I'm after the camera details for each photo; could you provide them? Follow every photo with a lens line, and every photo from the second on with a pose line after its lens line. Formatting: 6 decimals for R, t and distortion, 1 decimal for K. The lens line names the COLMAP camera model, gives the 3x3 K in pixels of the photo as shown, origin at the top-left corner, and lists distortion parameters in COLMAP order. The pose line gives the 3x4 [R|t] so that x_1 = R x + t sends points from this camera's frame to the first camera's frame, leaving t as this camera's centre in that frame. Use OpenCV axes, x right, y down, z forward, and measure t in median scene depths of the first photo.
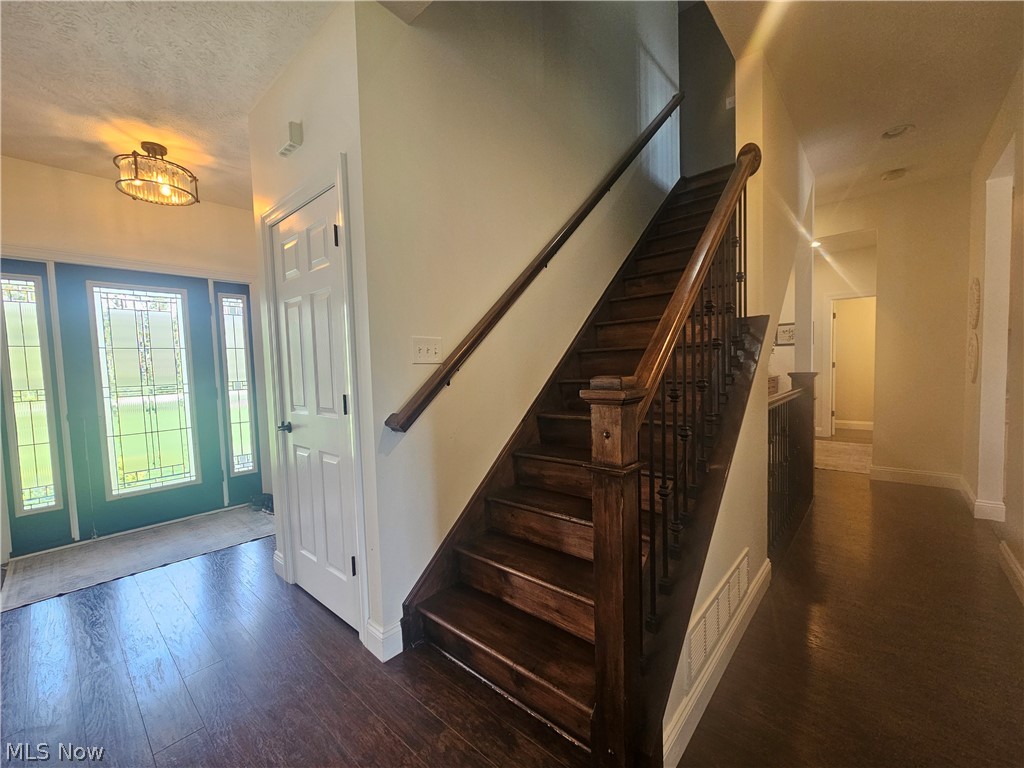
lens RADIAL K [[418.8, 0, 508.4], [0, 418.8, 390.9], [0, 0, 1]] dist [0.000394, -0.000100]
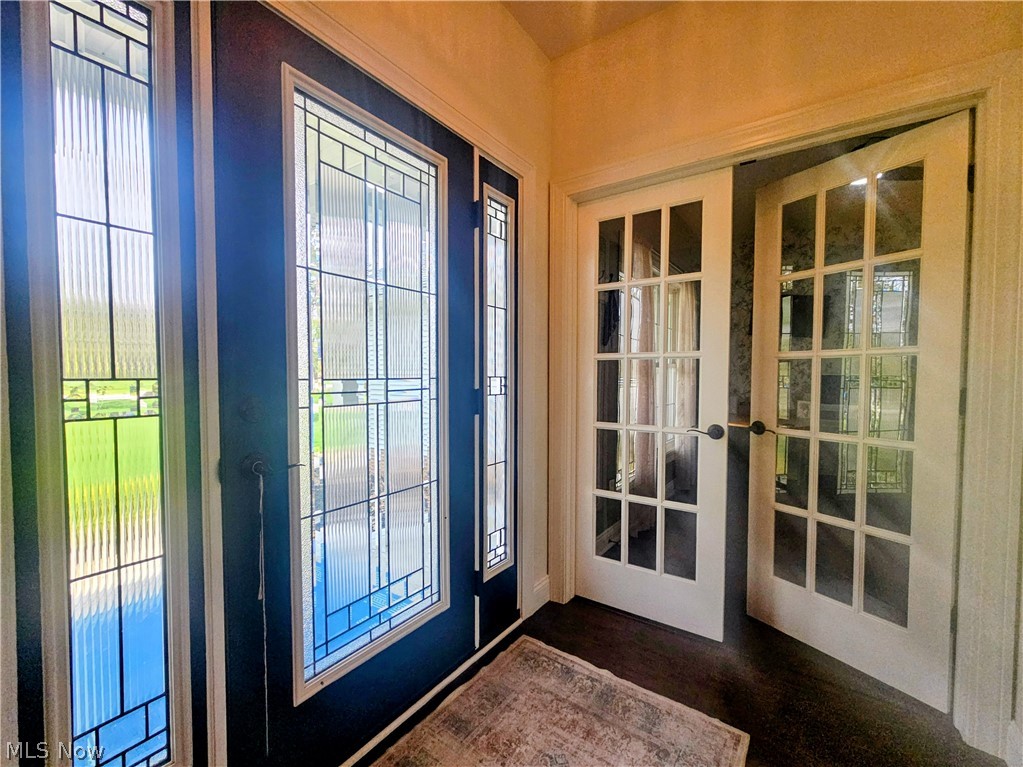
lens RADIAL K [[433.9, 0, 509.7], [0, 433.9, 389.3], [0, 0, 1]] dist [-0.000273, -0.000078]
pose [[0.992083, 0.033546, 0.121020, -0.750357], [-0.030518, 0.999175, -0.026786, 0.005219], [-0.121818, 0.022881, 0.992289, 0.554181]]
